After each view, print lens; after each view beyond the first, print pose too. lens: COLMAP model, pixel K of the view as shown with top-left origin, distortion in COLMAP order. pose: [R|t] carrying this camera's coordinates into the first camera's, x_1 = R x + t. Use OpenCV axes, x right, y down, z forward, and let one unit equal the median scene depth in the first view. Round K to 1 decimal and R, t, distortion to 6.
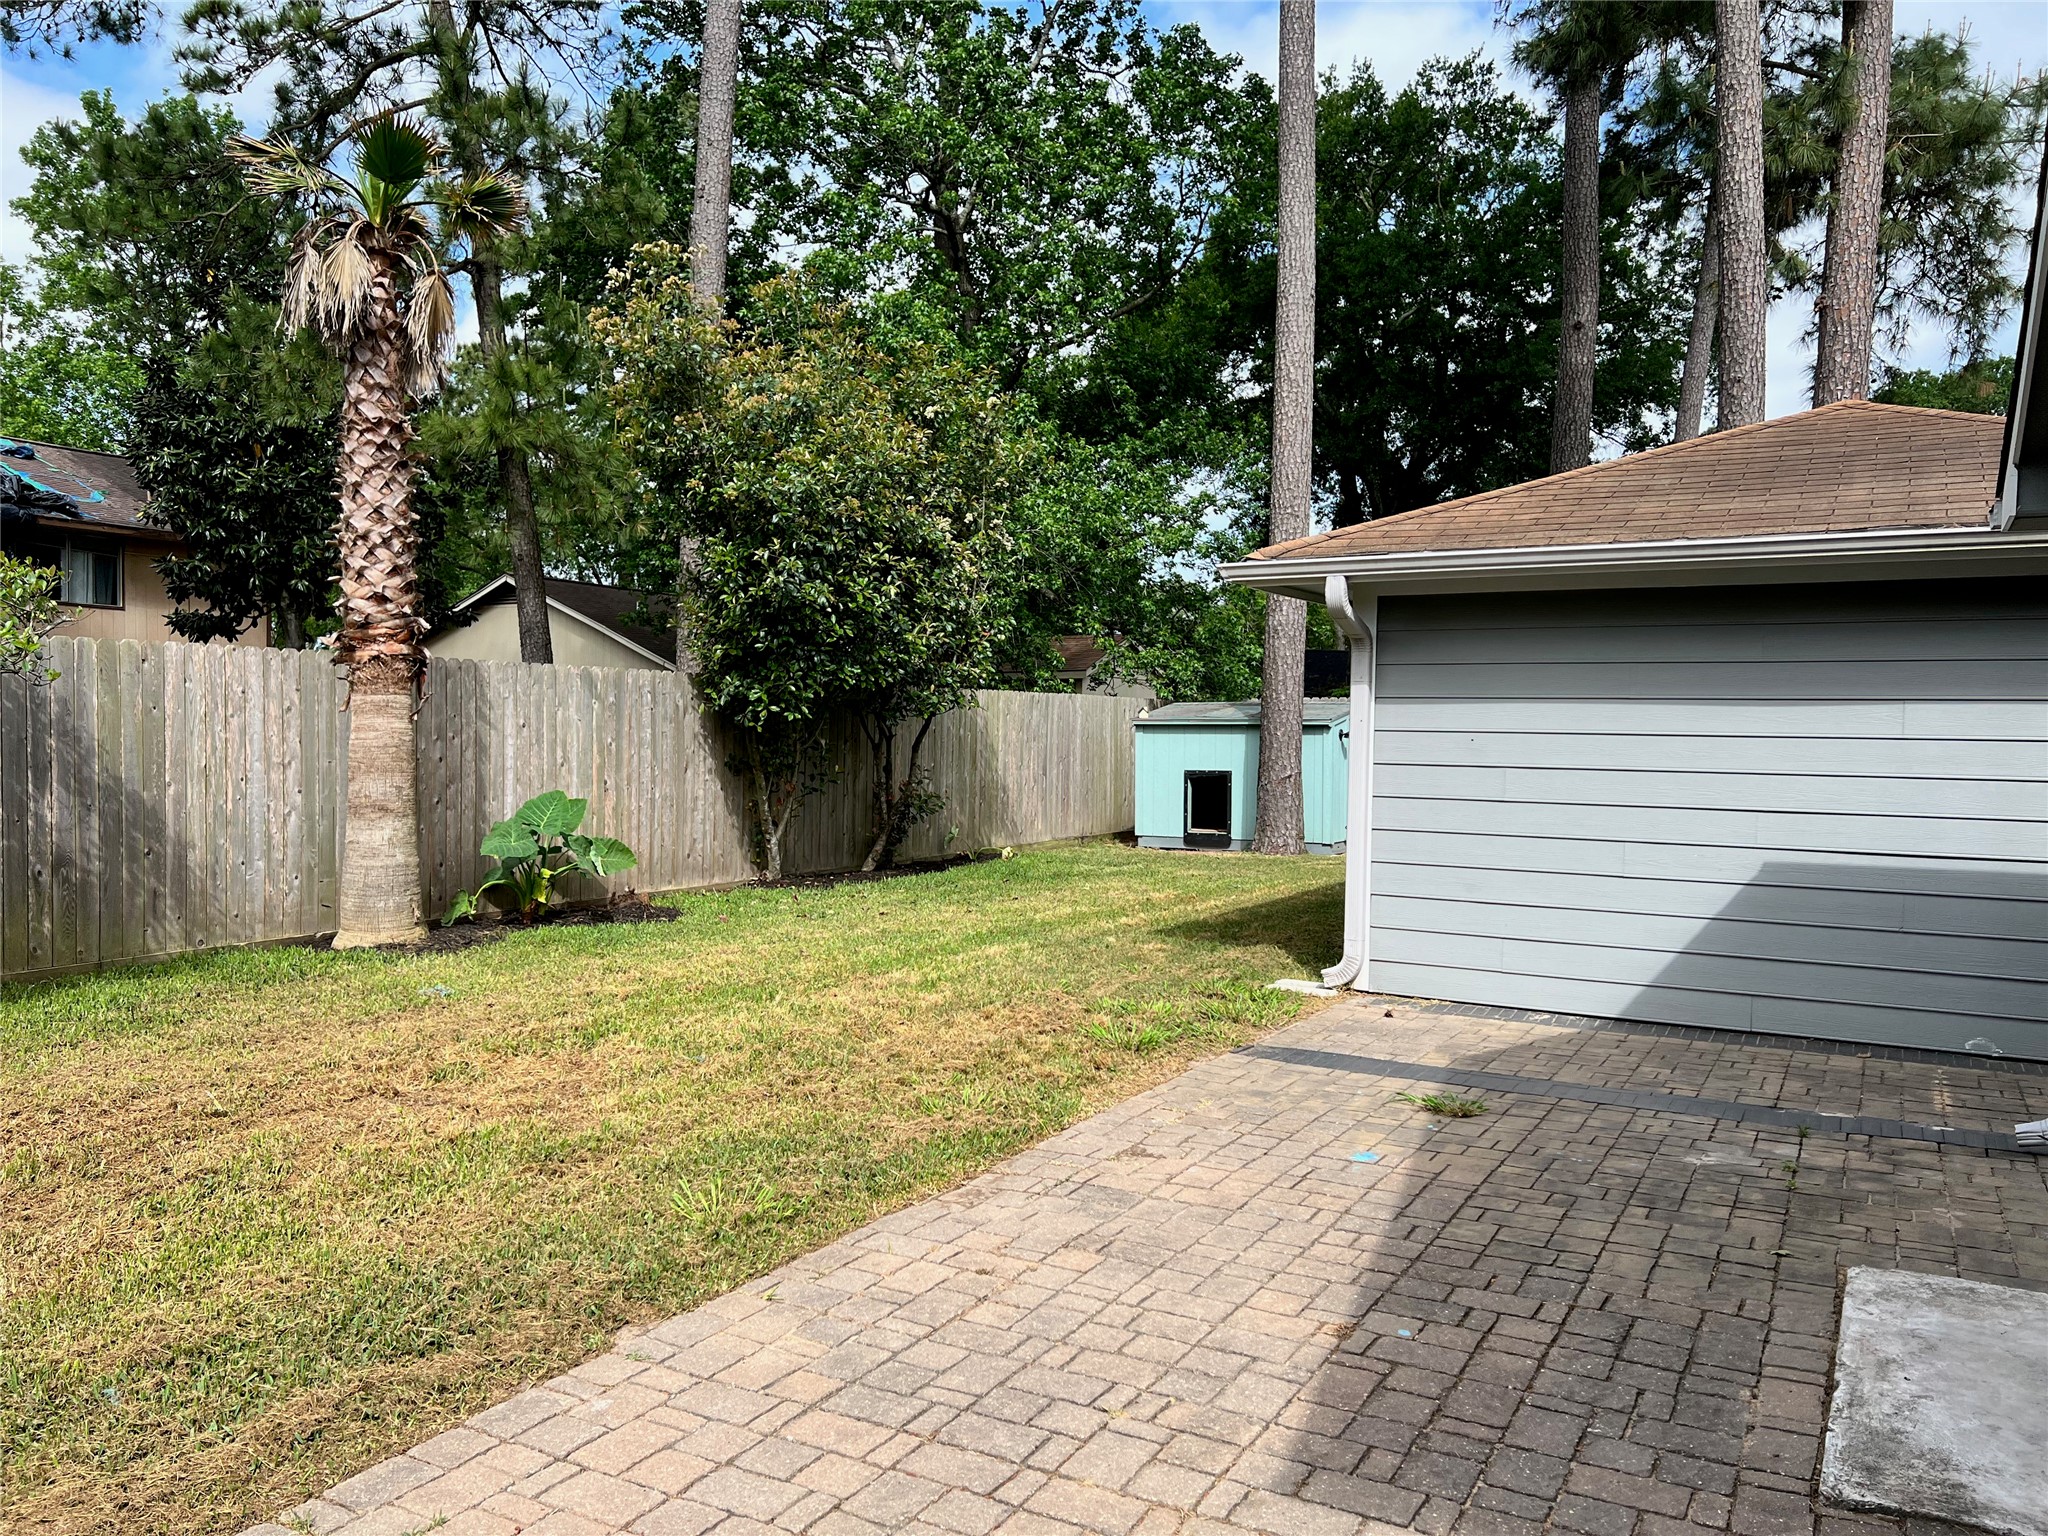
lens RADIAL K [[1522.9, 0, 1024.0], [0, 1522.9, 768.0], [0, 0, 1]] dist [0.051376, -0.079920]
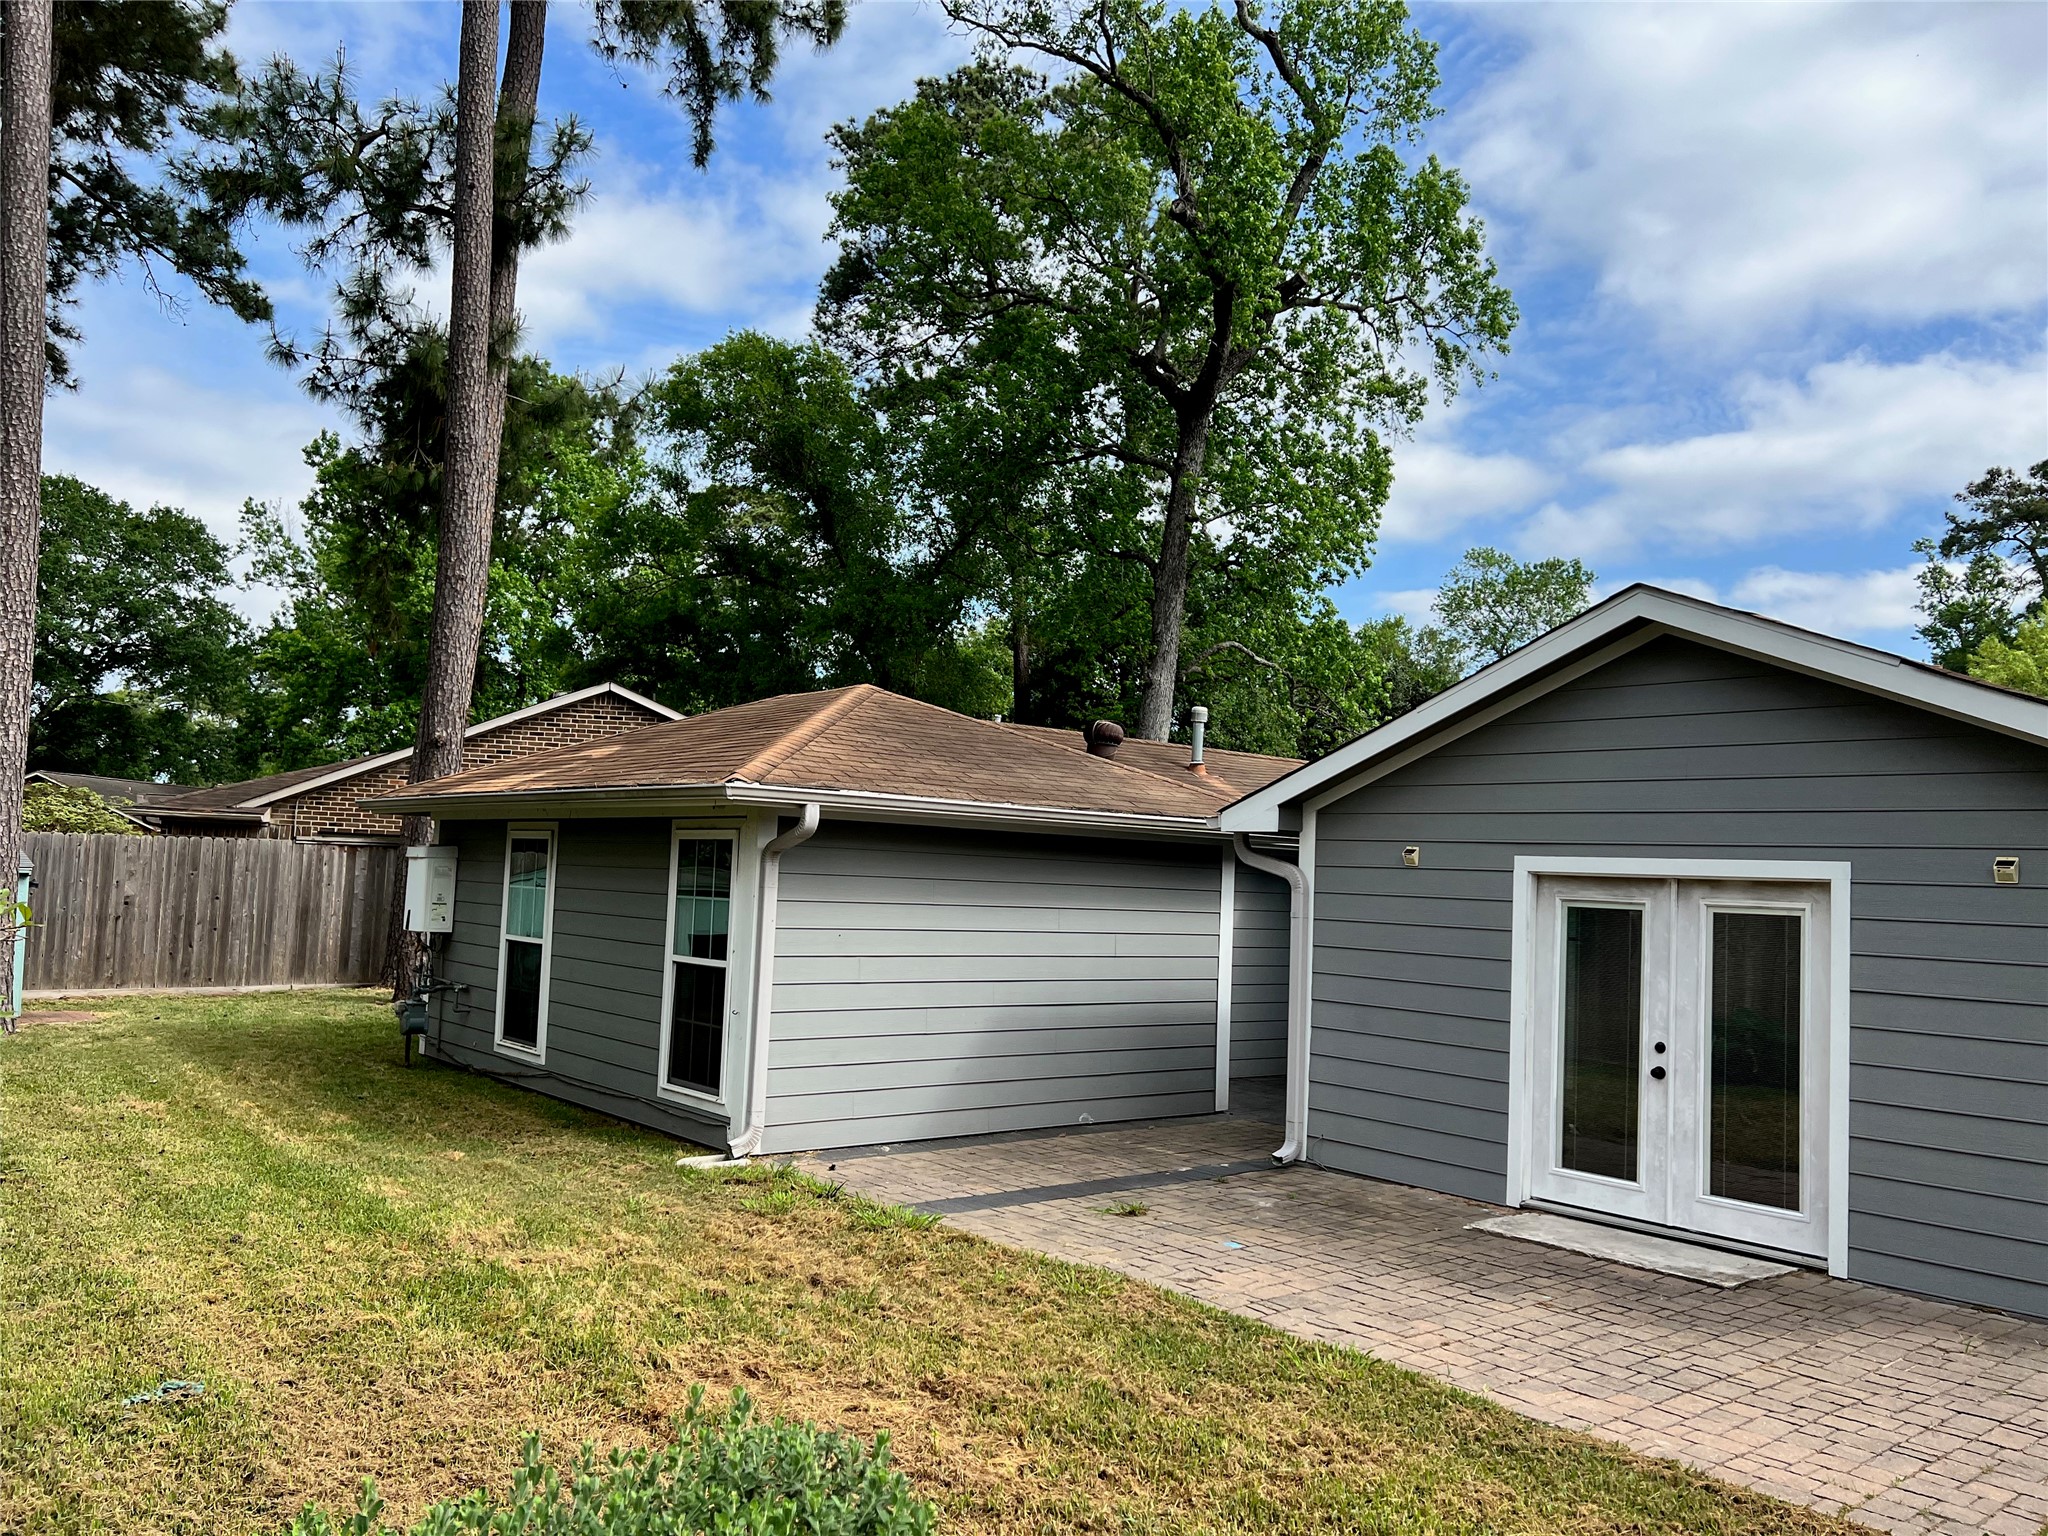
lens RADIAL K [[1522.9, 0, 1024.0], [0, 1522.9, 768.0], [0, 0, 1]] dist [0.051376, -0.079920]
pose [[0.356170, 0.072294, 0.931620, -0.709621], [-0.014410, 0.997309, -0.071882, -0.056469], [-0.934310, 0.012177, 0.356253, 0.359389]]
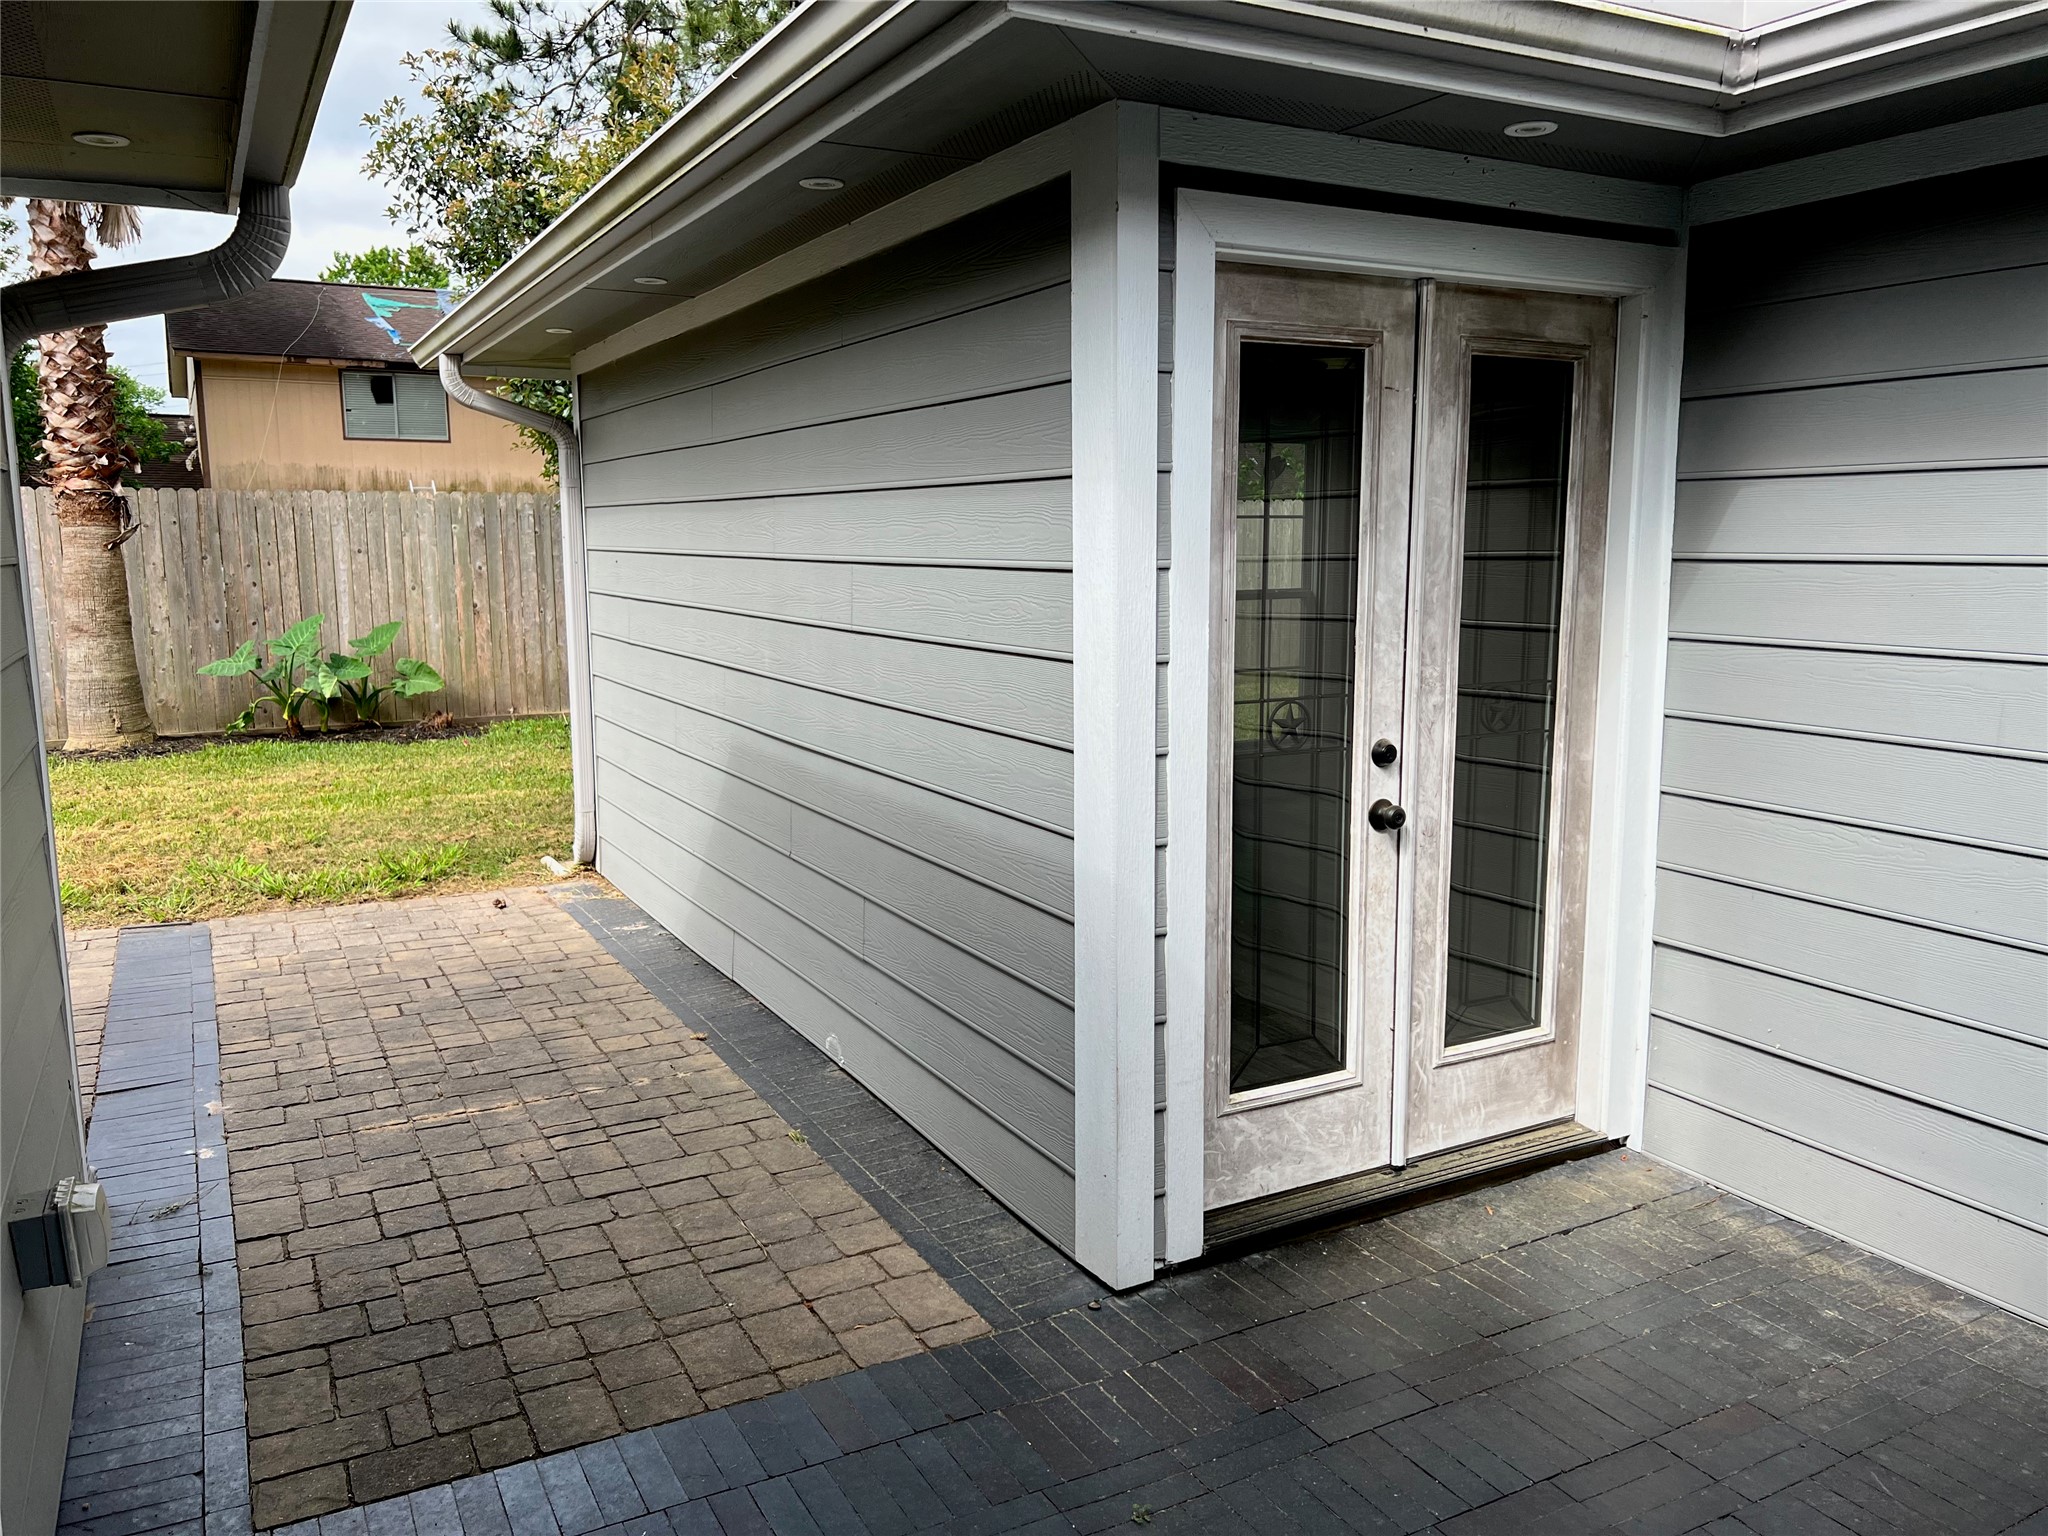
lens RADIAL K [[1522.9, 0, 1024.0], [0, 1522.9, 768.0], [0, 0, 1]] dist [0.051376, -0.079920]
pose [[0.847477, 0.060243, -0.527403, 0.762642], [0.003065, 0.992968, 0.118347, -0.003566], [0.530824, -0.101913, 0.841332, 0.410706]]
